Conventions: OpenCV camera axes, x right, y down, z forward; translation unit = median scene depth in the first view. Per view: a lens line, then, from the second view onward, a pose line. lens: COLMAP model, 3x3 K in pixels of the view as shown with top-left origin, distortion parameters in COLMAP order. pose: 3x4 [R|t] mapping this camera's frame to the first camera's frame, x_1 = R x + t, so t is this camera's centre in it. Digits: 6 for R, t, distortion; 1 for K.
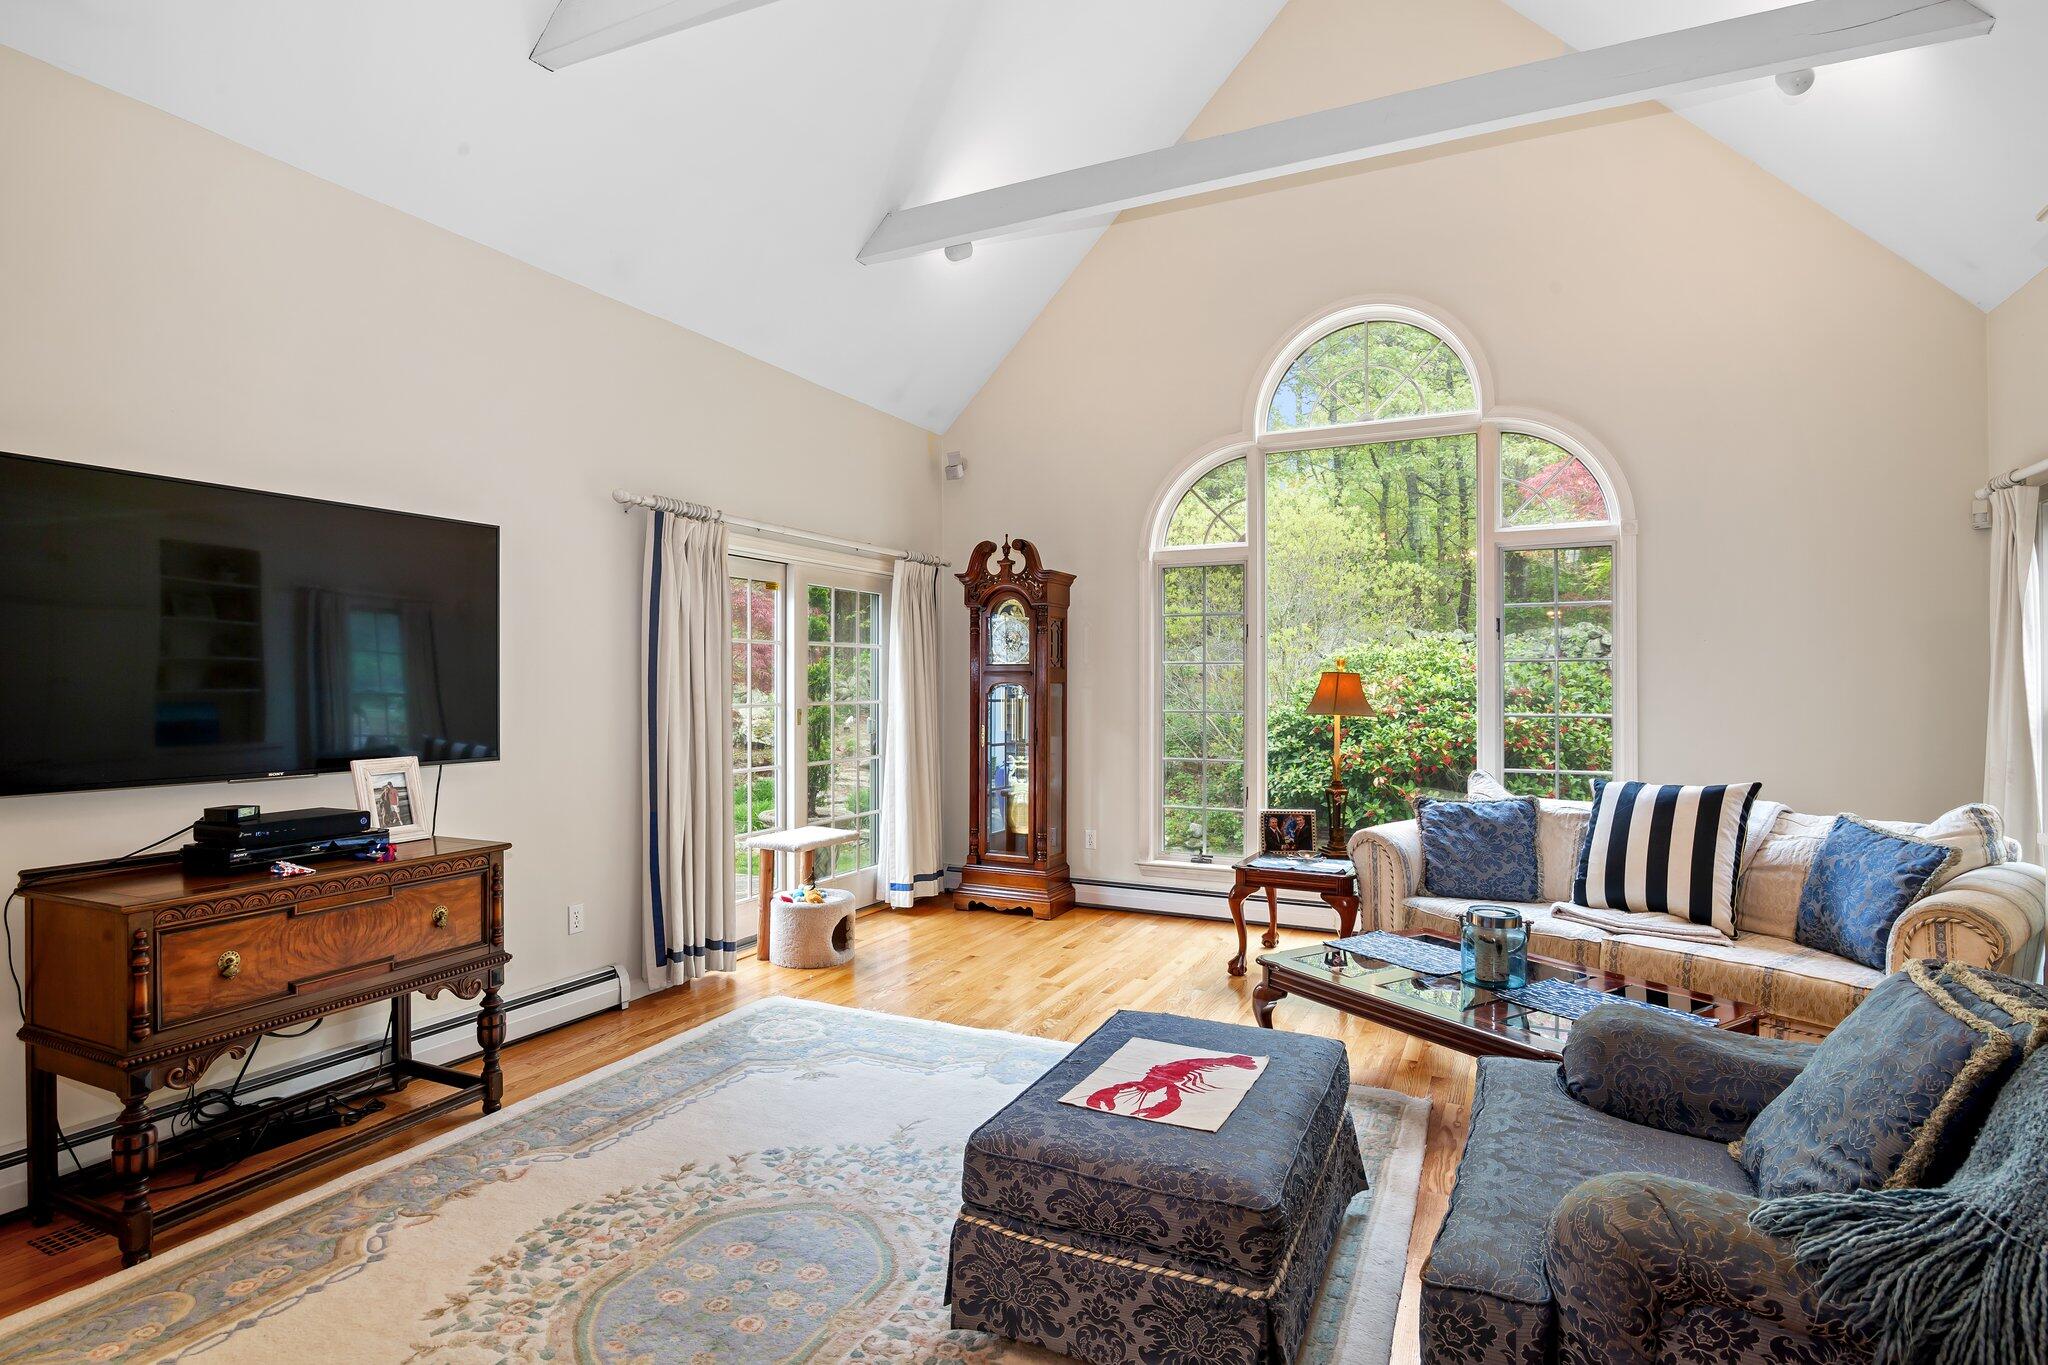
lens RADIAL K [[1027.0, 0, 1023.8], [0, 1027.0, 678.9], [0, 0, 1]] dist [-0.018553, -0.000240]
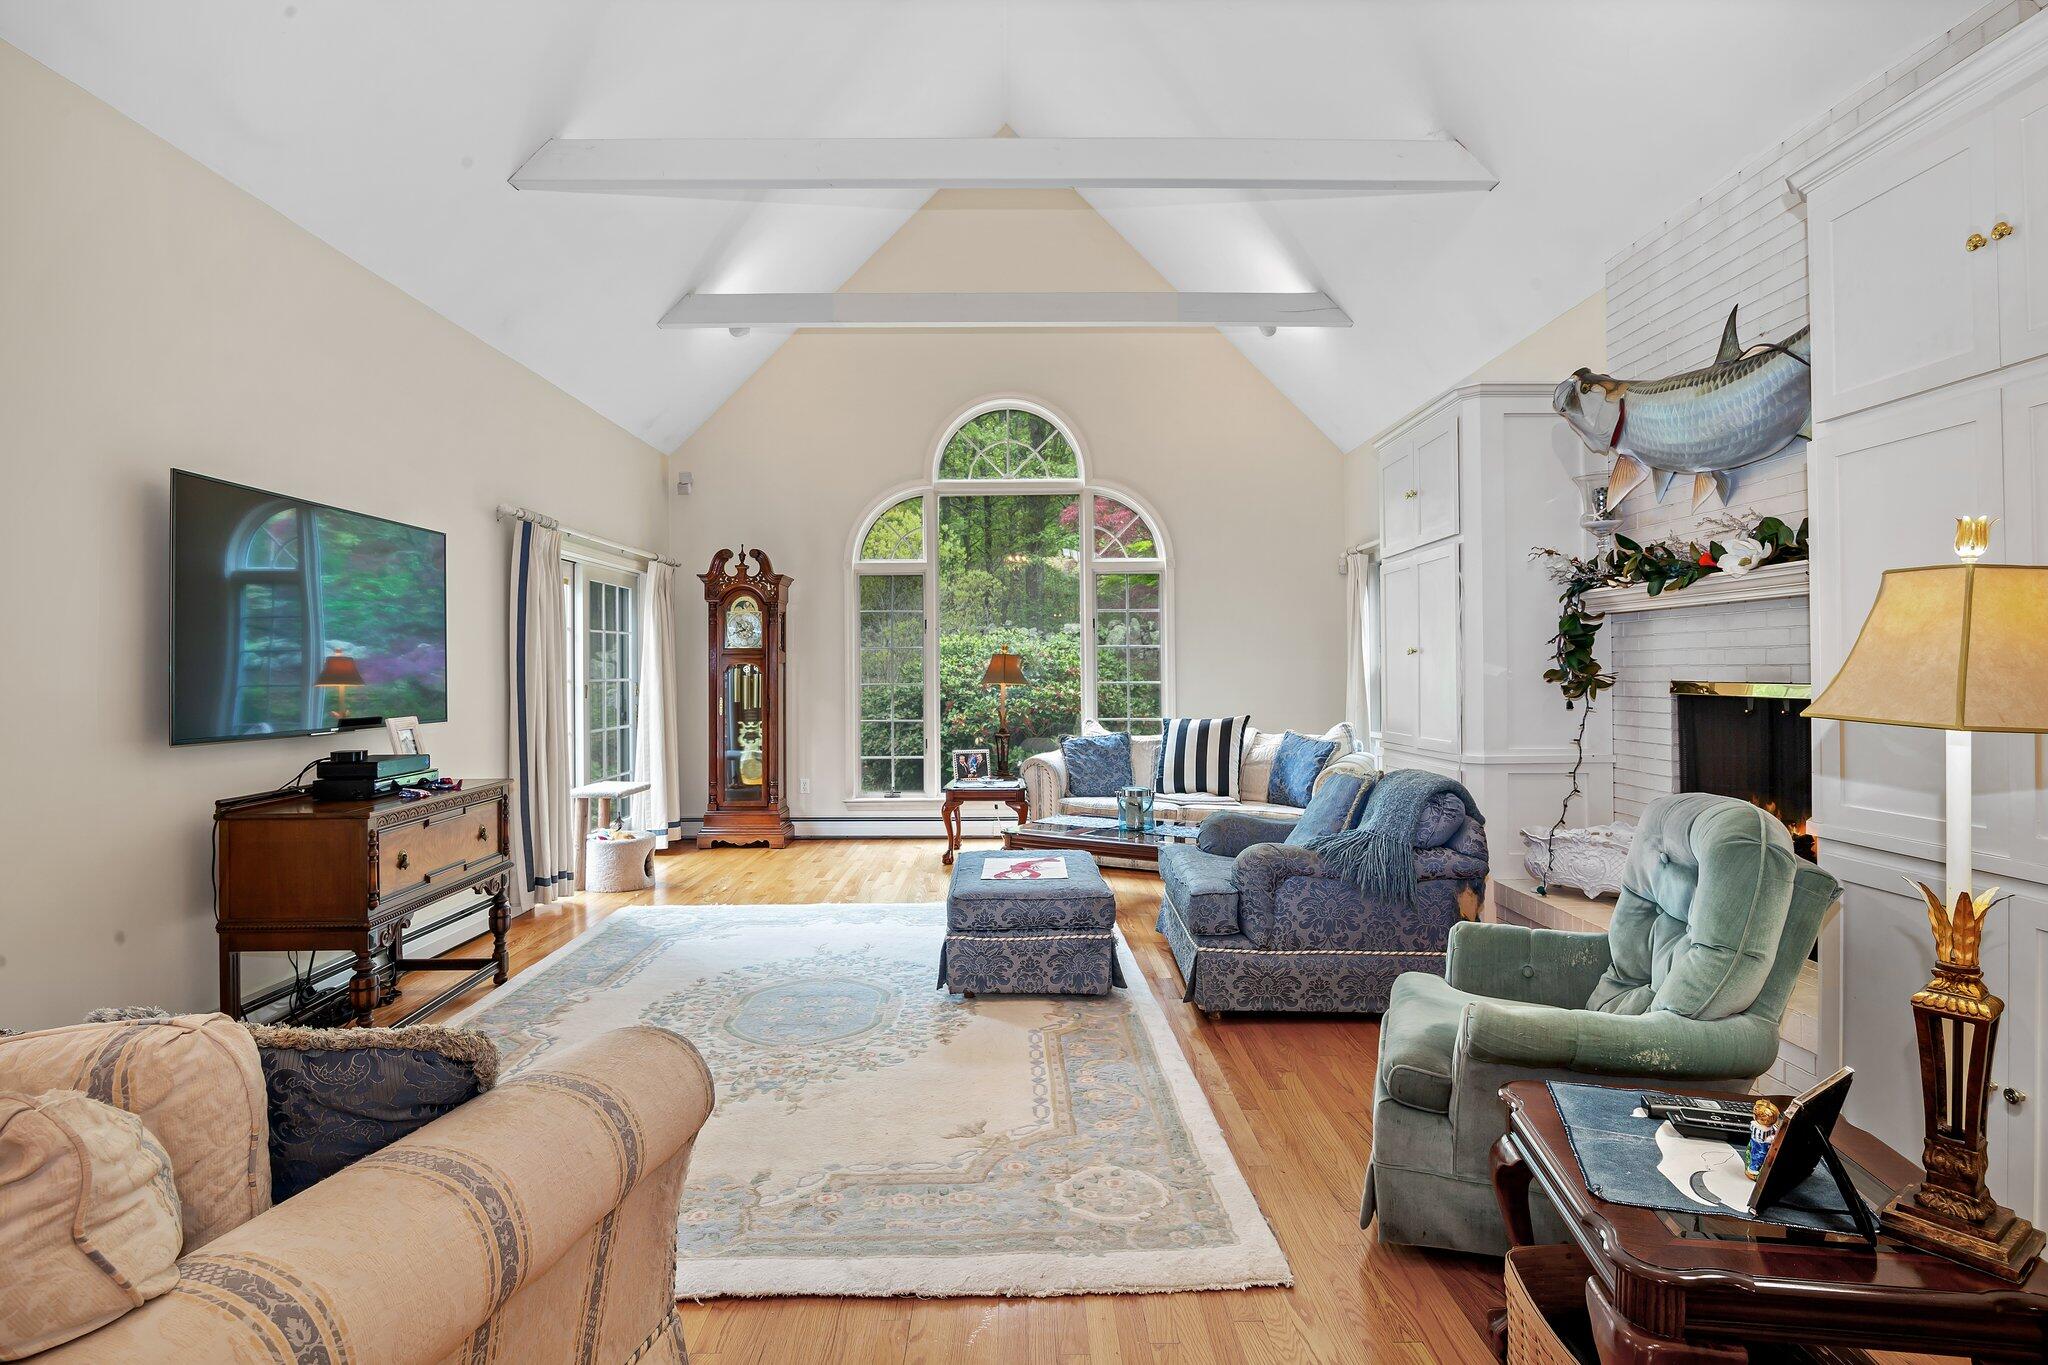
lens RADIAL K [[1008.6, 0, 1020.0], [0, 1008.6, 663.0], [0, 0, 1]] dist [-0.018493, -0.000325]
pose [[0.893391, -0.002388, 0.449274, -0.361250], [0.004752, 0.999980, -0.004134, 0.013781], [-0.449256, 0.005828, 0.893384, -0.333768]]
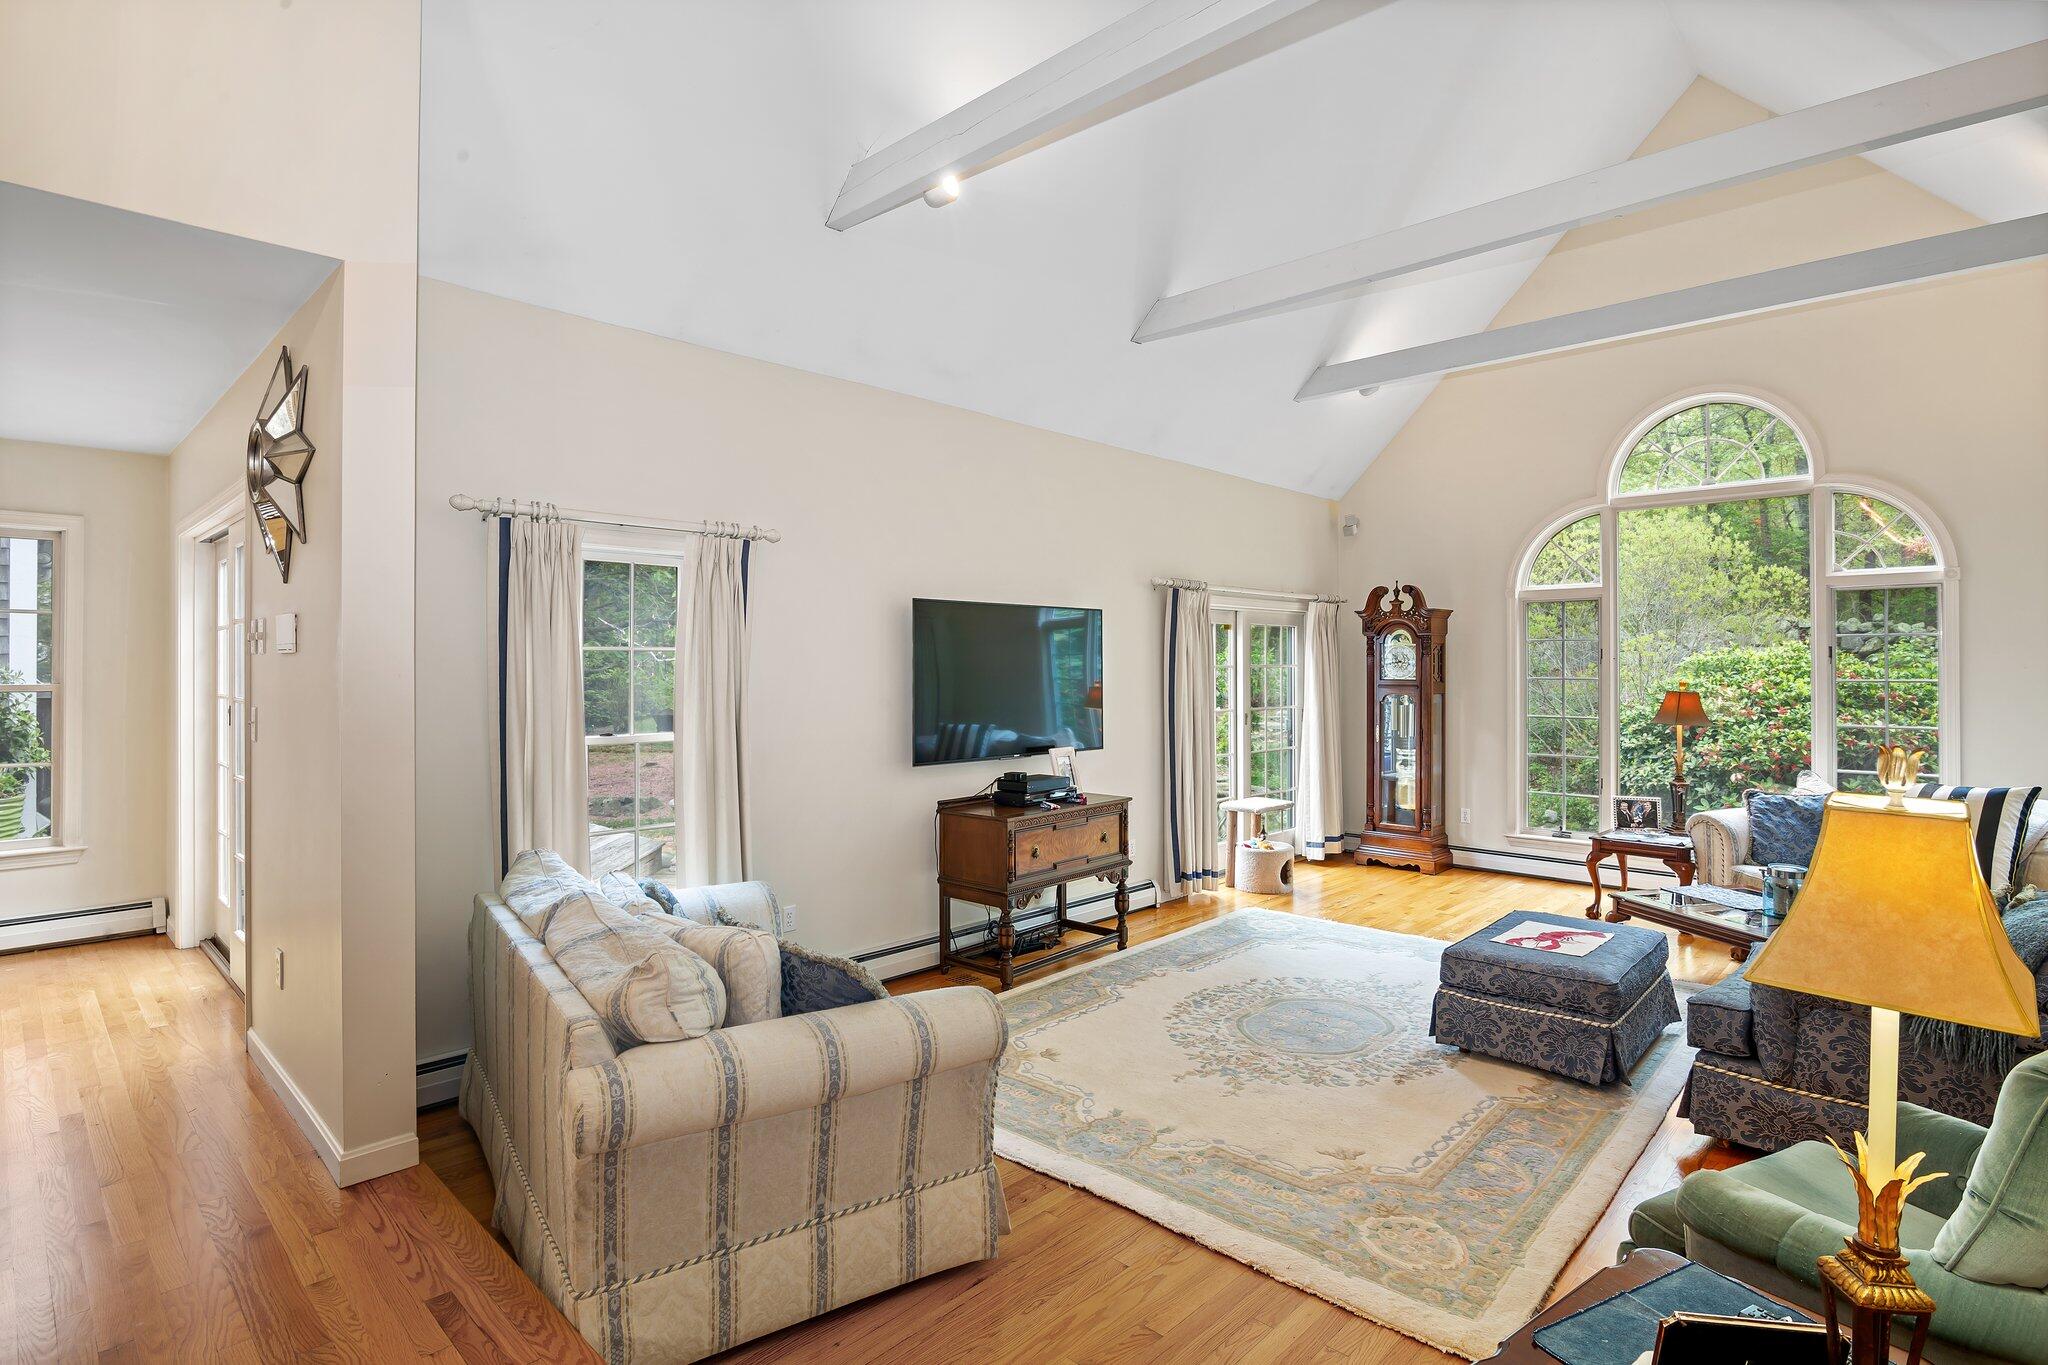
lens RADIAL K [[1017.3, 0, 1018.7], [0, 1017.3, 663.2], [0, 0, 1]] dist [-0.018347, -0.000904]
pose [[0.952315, -0.002322, -0.305108, -0.111229], [0.003149, 0.999993, 0.002221, -0.053911], [0.305100, -0.003076, 0.952315, -0.522849]]
